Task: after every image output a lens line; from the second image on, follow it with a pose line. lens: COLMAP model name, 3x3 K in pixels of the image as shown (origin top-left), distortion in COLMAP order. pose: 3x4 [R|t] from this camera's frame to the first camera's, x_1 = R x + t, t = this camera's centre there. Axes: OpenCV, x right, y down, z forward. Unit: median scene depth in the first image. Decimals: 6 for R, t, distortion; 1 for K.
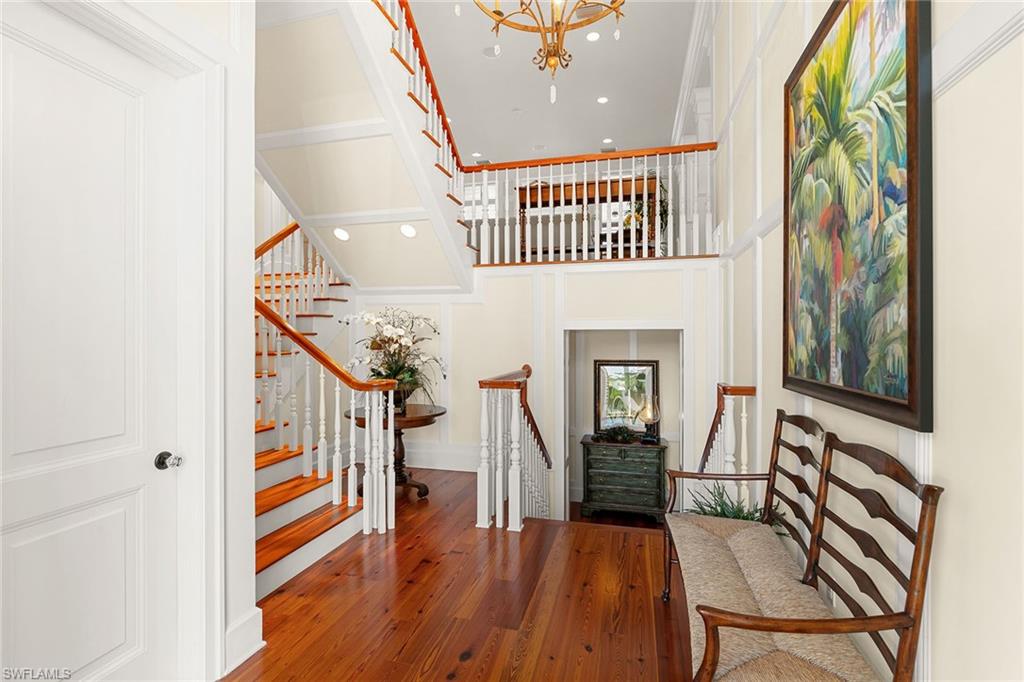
lens RADIAL K [[464.2, 0, 510.4], [0, 464.2, 346.7], [0, 0, 1]] dist [-0.013068, 0.000136]
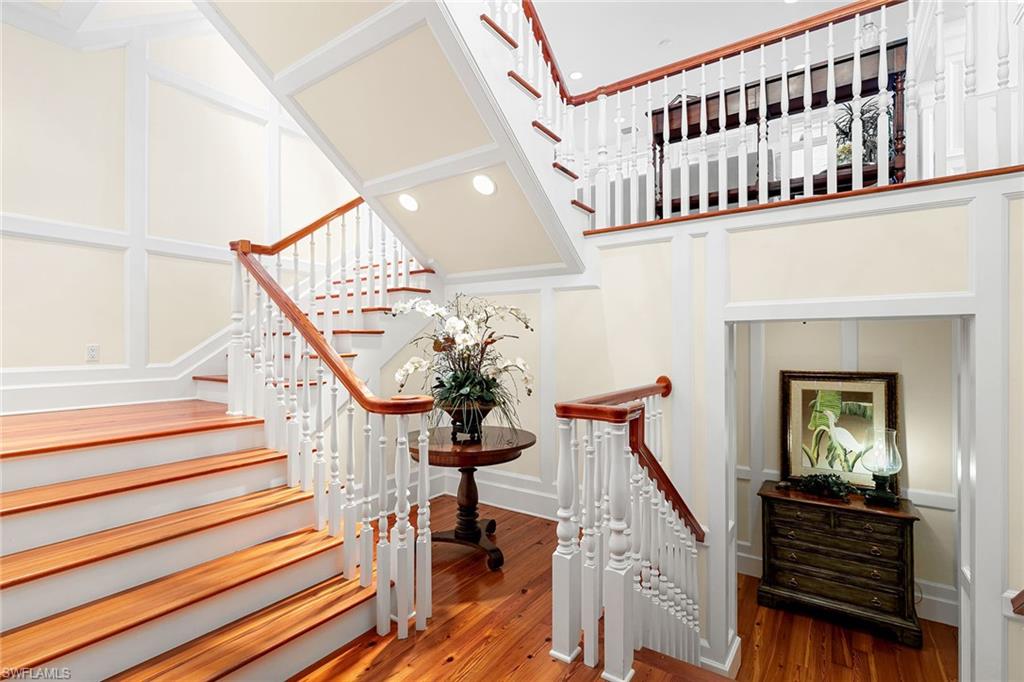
lens RADIAL K [[464.2, 0, 510.4], [0, 464.2, 346.7], [0, 0, 1]] dist [-0.013068, 0.000136]
pose [[0.939287, -0.000154, -0.343133, 0.055618], [-0.004258, 0.999918, -0.012104, 0.006063], [0.343107, 0.012830, 0.939209, 0.307006]]
